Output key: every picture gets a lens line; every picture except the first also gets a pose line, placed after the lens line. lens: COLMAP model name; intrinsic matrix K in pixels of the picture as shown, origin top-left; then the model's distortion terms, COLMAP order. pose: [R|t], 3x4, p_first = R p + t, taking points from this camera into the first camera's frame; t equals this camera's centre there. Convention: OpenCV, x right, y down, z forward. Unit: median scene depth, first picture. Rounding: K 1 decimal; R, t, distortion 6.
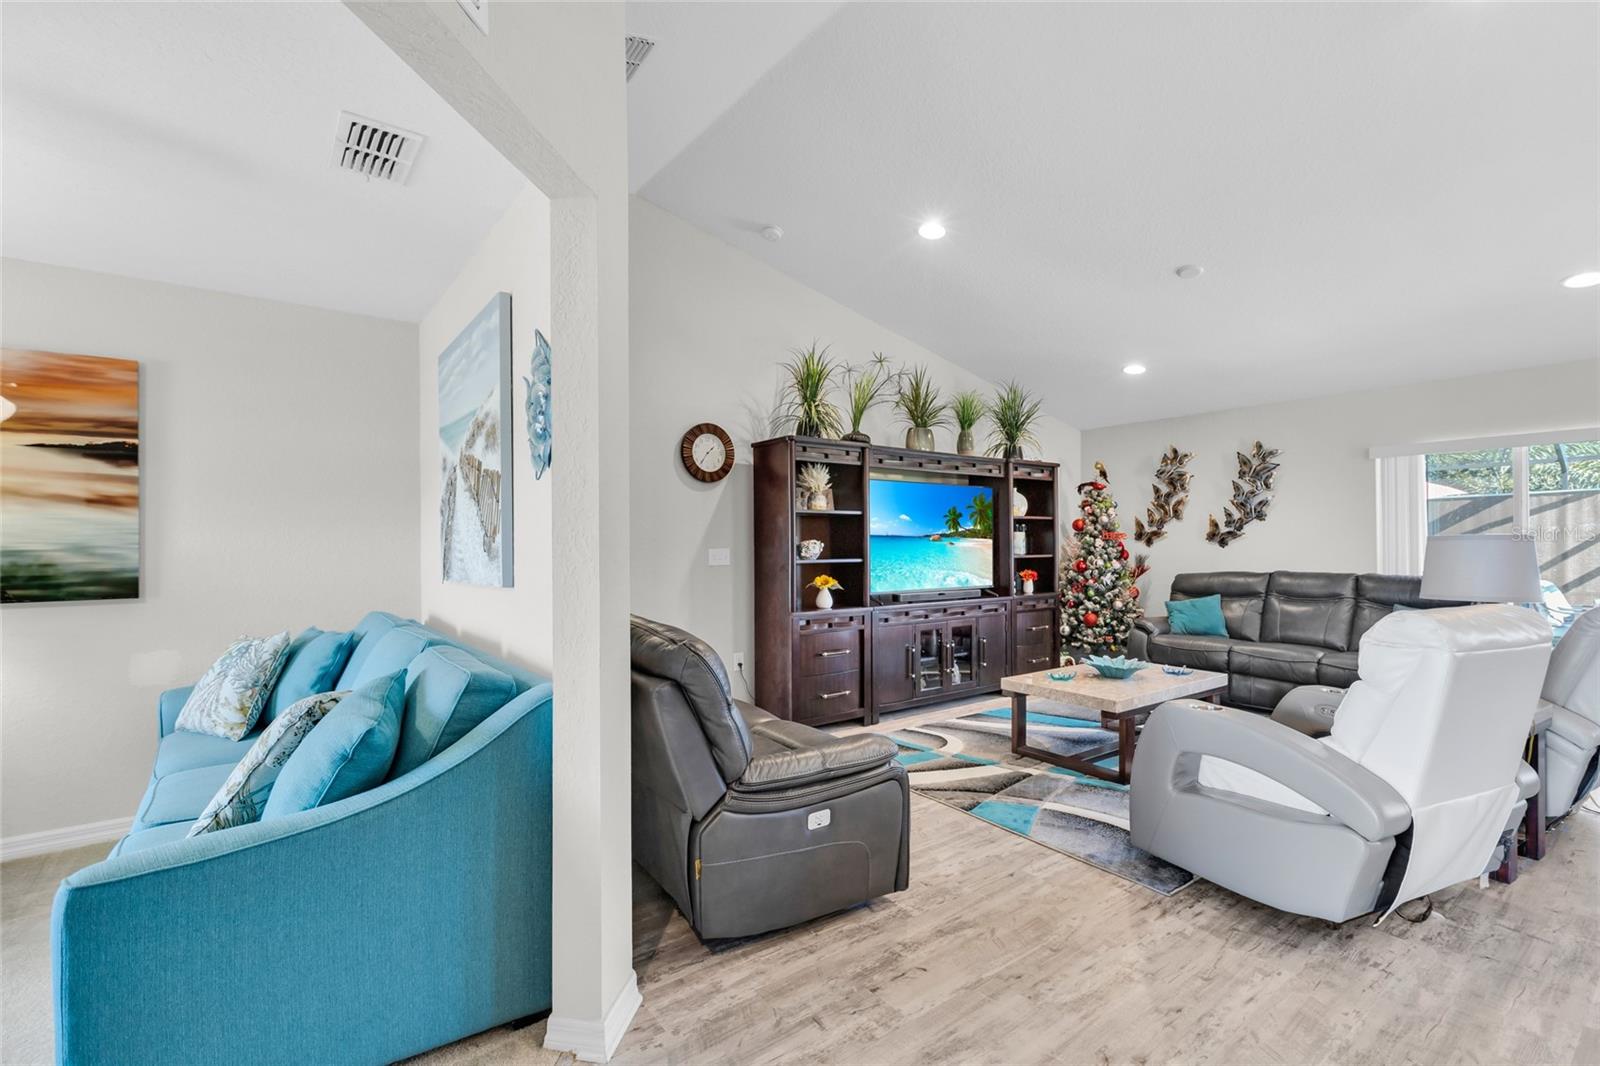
lens RADIAL K [[721.5, 0, 801.6], [0, 721.5, 548.9], [0, 0, 1]] dist [0.001750, 0.000272]
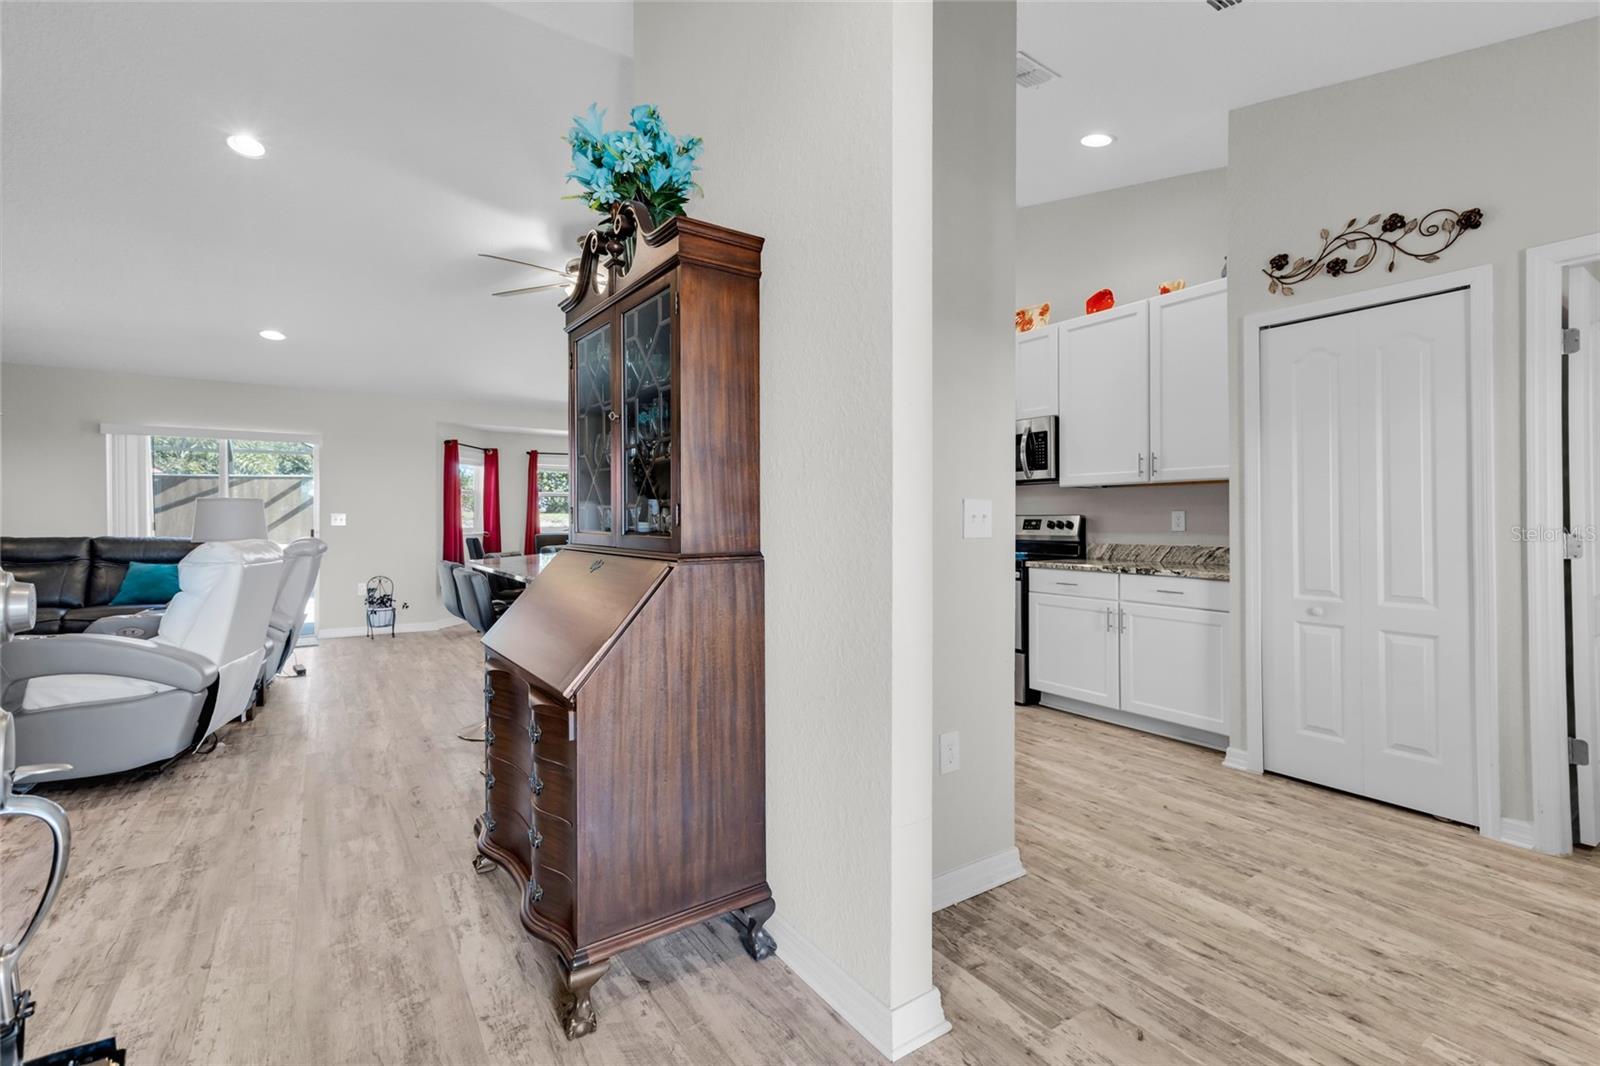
lens RADIAL K [[708.6, 0, 799.1], [0, 708.6, 516.6], [0, 0, 1]] dist [0.001031, 0.000355]
pose [[0.059803, 0.007615, 0.998181, -0.251439], [0.009424, 0.999922, -0.008193, 0.022267], [-0.998166, 0.009897, 0.059727, -0.144703]]
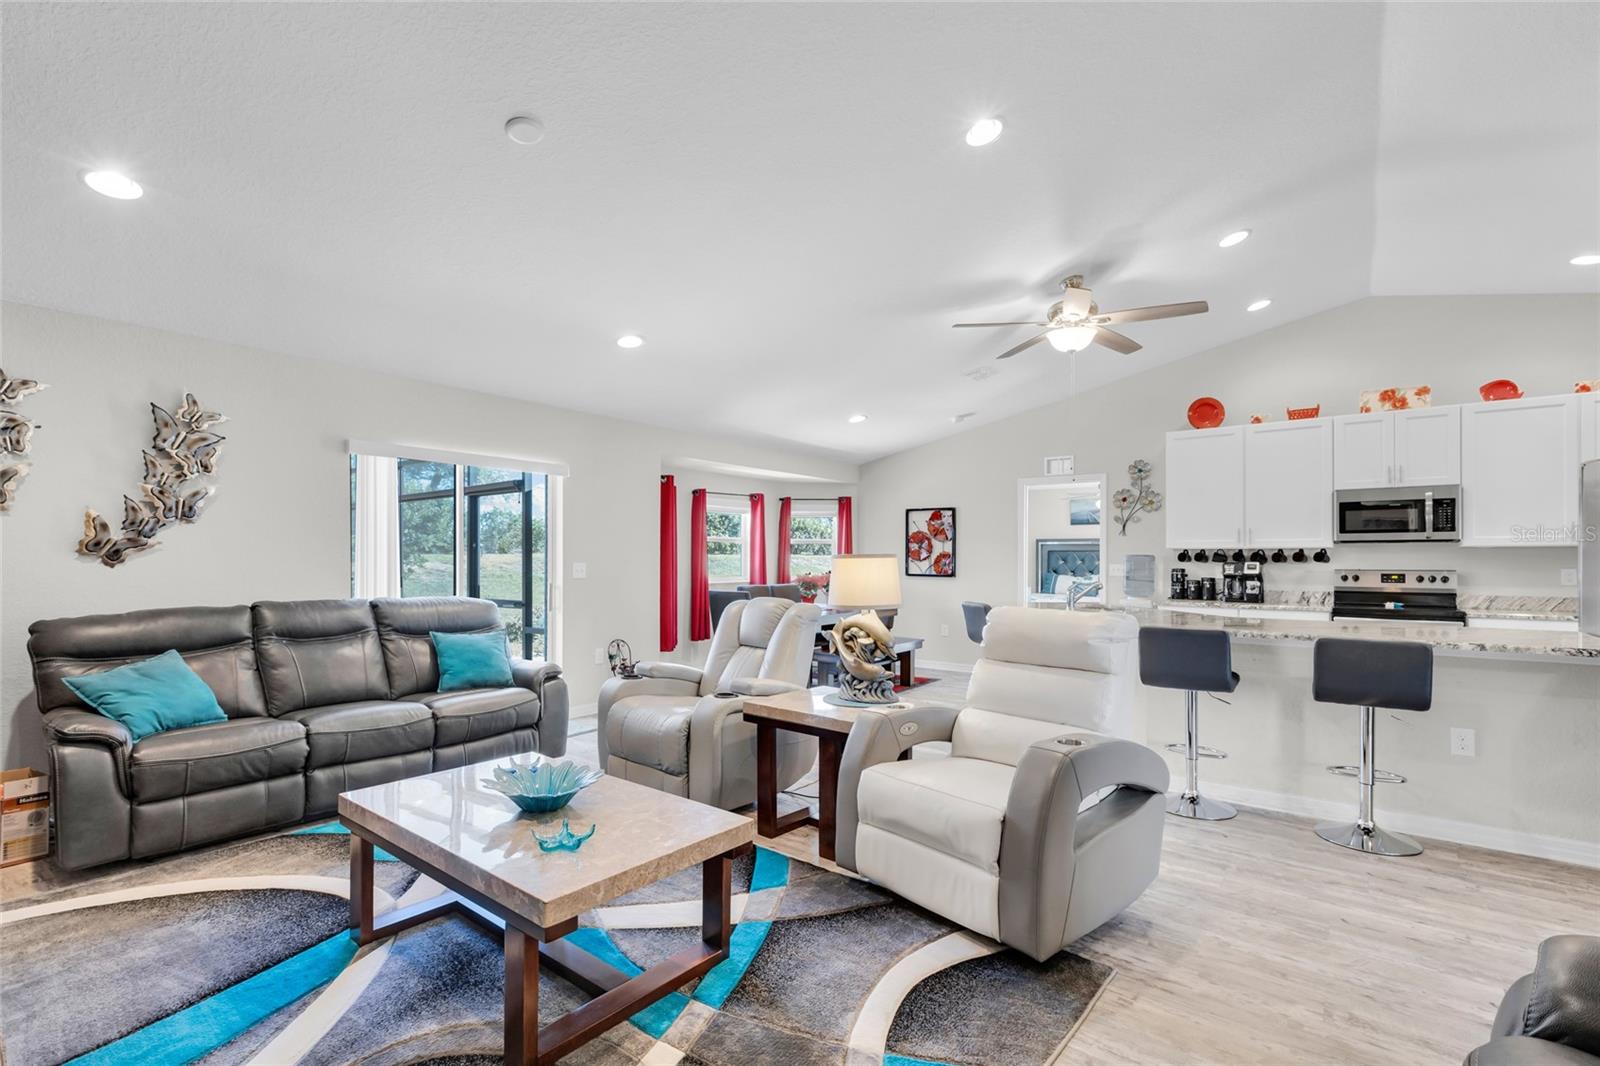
lens RADIAL K [[721.5, 0, 801.6], [0, 721.5, 548.9], [0, 0, 1]] dist [0.001750, 0.000272]
pose [[-0.255242, 0.017650, 0.966716, -0.113580], [0.006034, 0.999843, -0.016662, -0.004200], [-0.966858, 0.001580, -0.255308, 0.765331]]
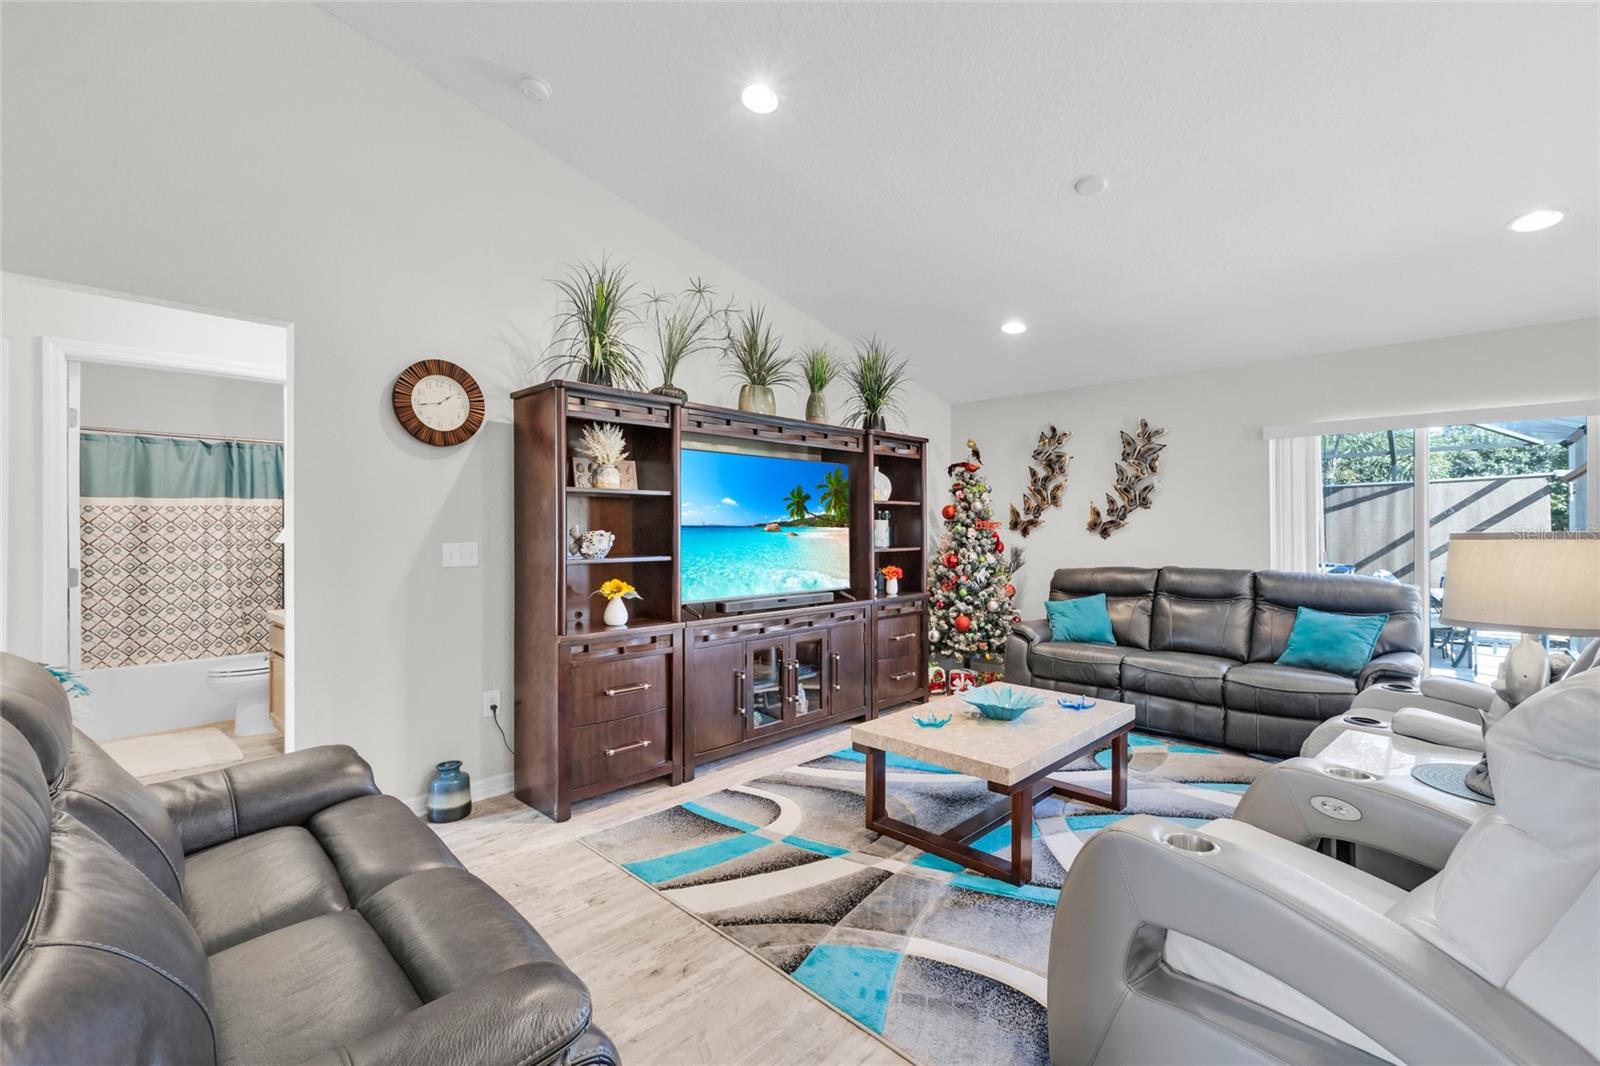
lens RADIAL K [[710.7, 0, 800.0], [0, 710.7, 533.0], [0, 0, 1]] dist [-0.001298, 0.000038]
pose [[0.985805, 0.002520, 0.167874, 0.085975], [-0.002304, 0.999996, -0.001483, -0.008478], [-0.167877, 0.001076, 0.985807, 0.251459]]
